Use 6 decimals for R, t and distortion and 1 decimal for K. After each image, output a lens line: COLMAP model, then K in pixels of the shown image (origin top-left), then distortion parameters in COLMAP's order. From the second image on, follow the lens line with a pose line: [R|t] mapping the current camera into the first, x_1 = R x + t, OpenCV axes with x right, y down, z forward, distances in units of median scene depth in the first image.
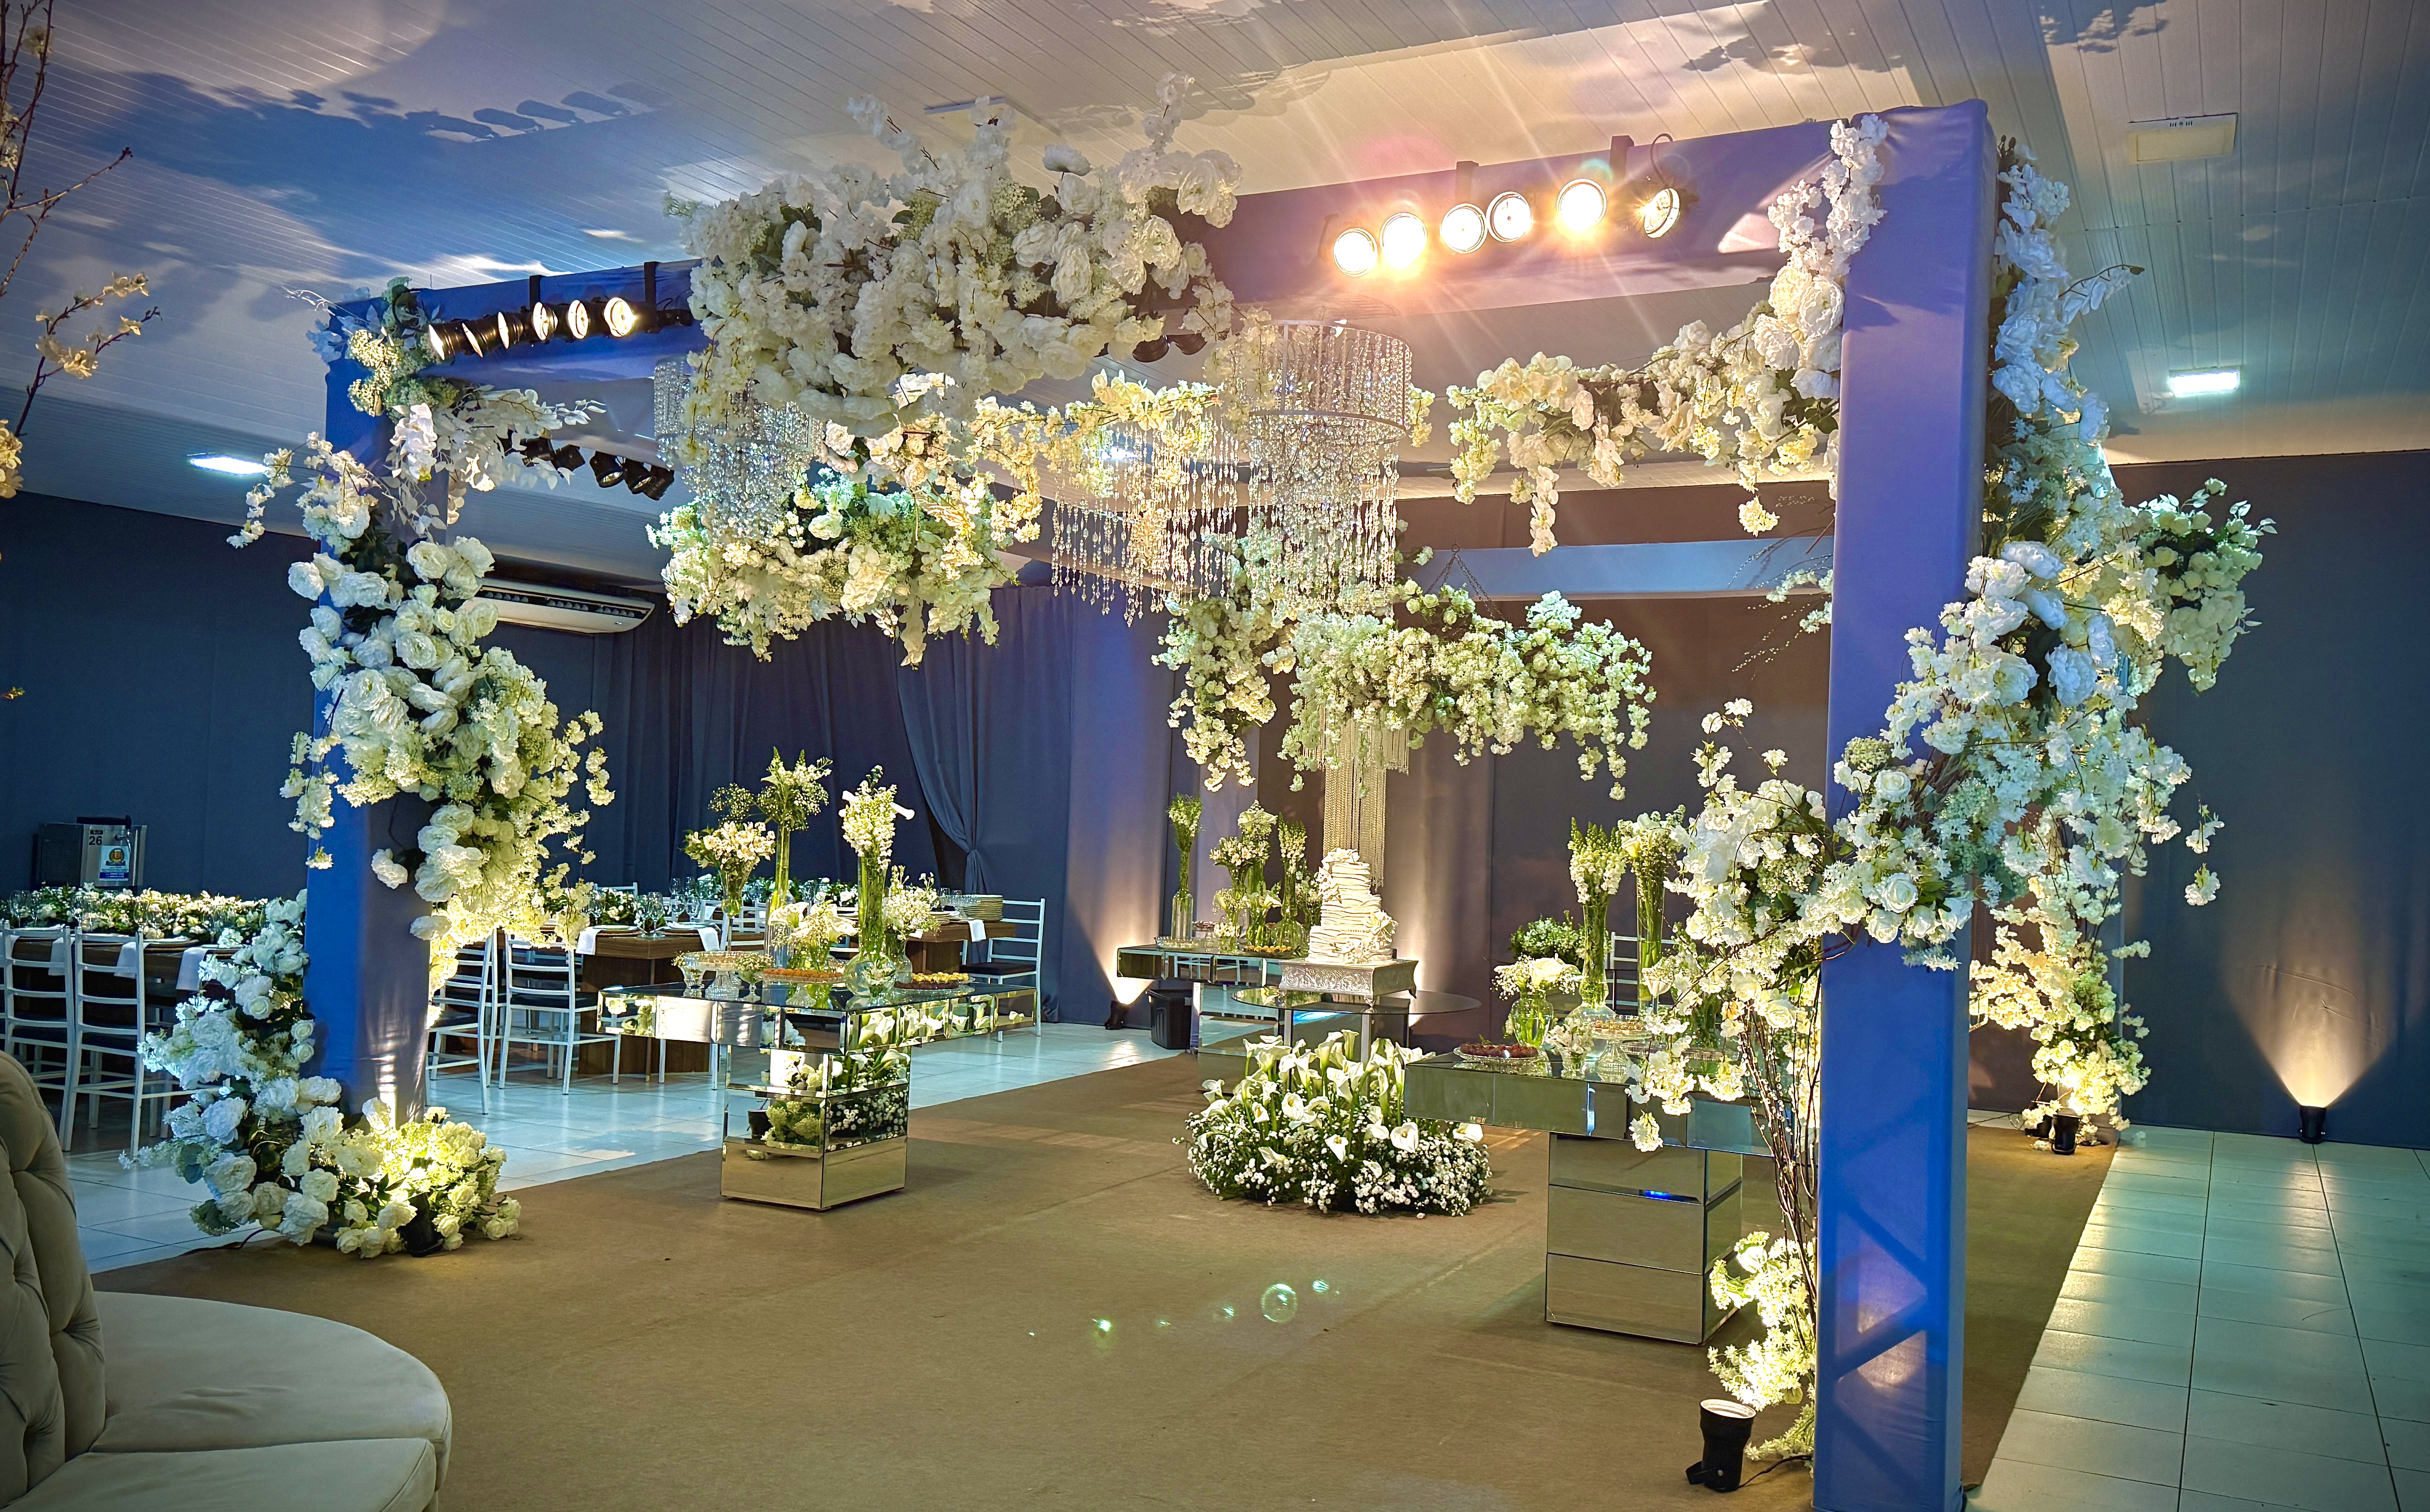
lens RADIAL K [[2095.8, 0, 1215.0], [0, 2095.8, 756.0], [0, 0, 1]] dist [0.235362, 0.000004]
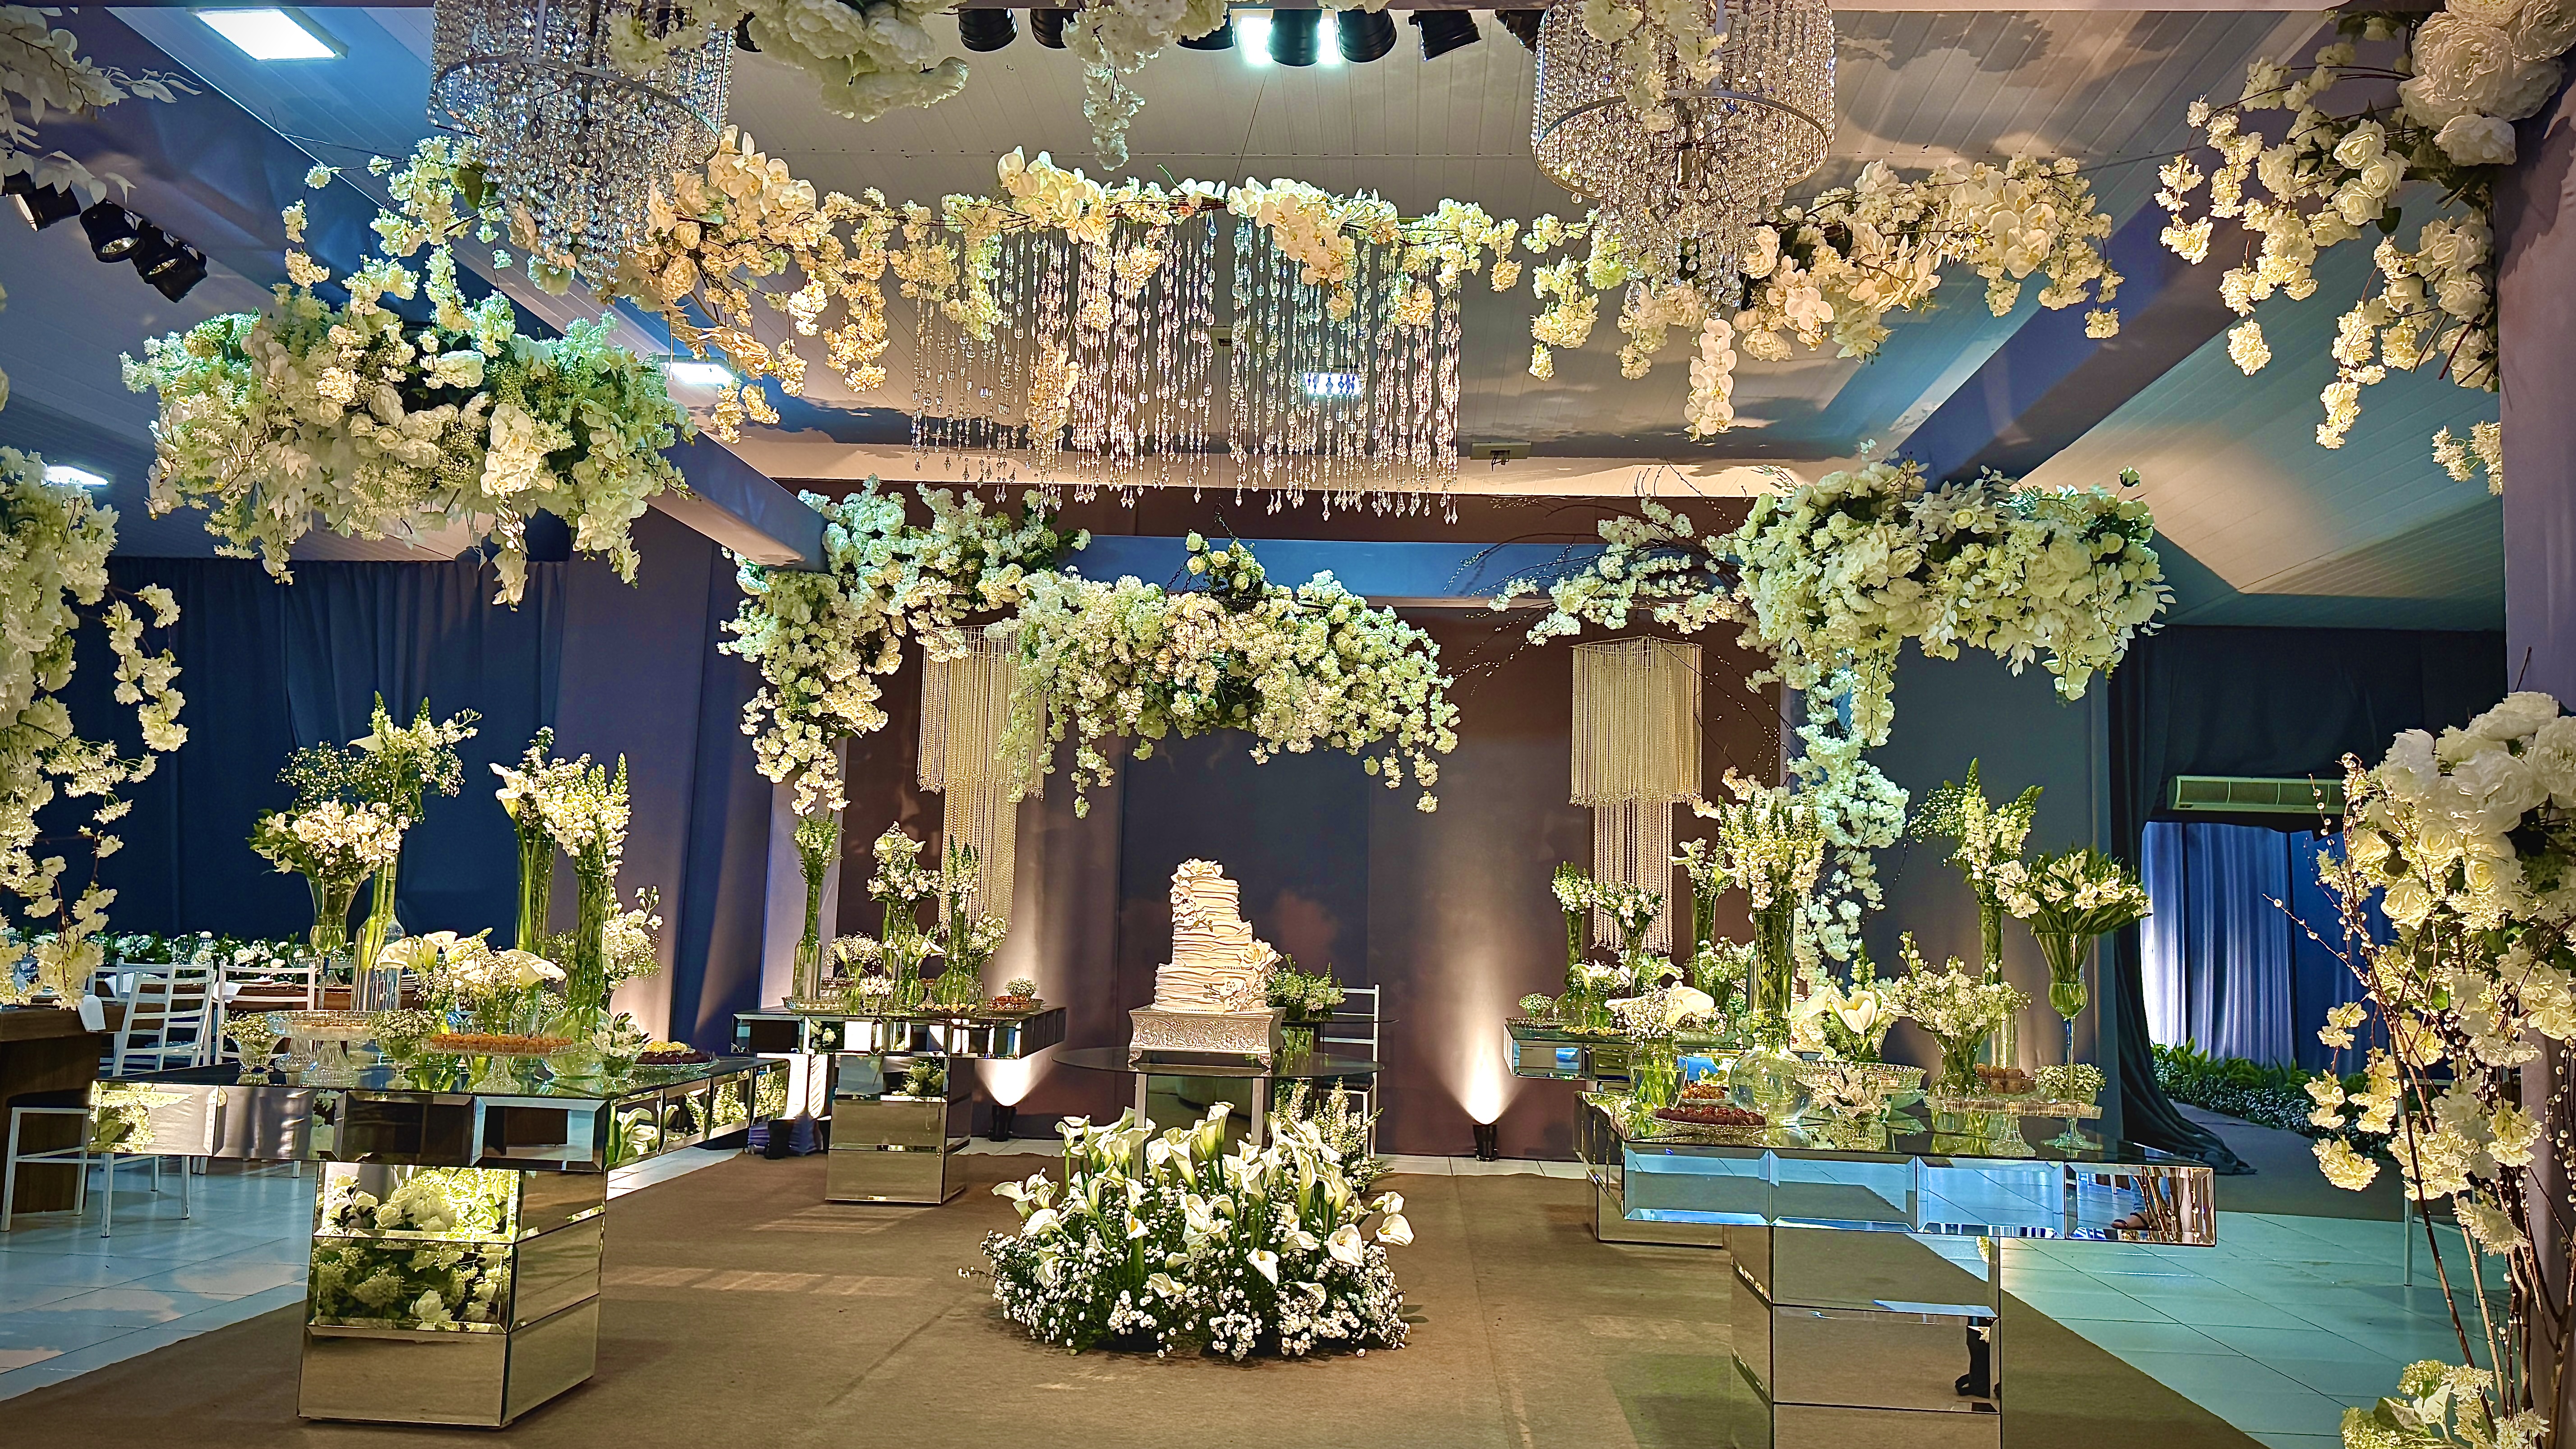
lens RADIAL K [[2056.2, 0, 1282.7], [0, 2056.2, 700.0], [0, 0, 1]] dist [0.079205, -0.003290]
pose [[0.925716, 0.037522, 0.376353, -0.182456], [-0.011439, 0.997389, -0.071303, 0.038171], [-0.378046, 0.061701, 0.923728, 0.296369]]
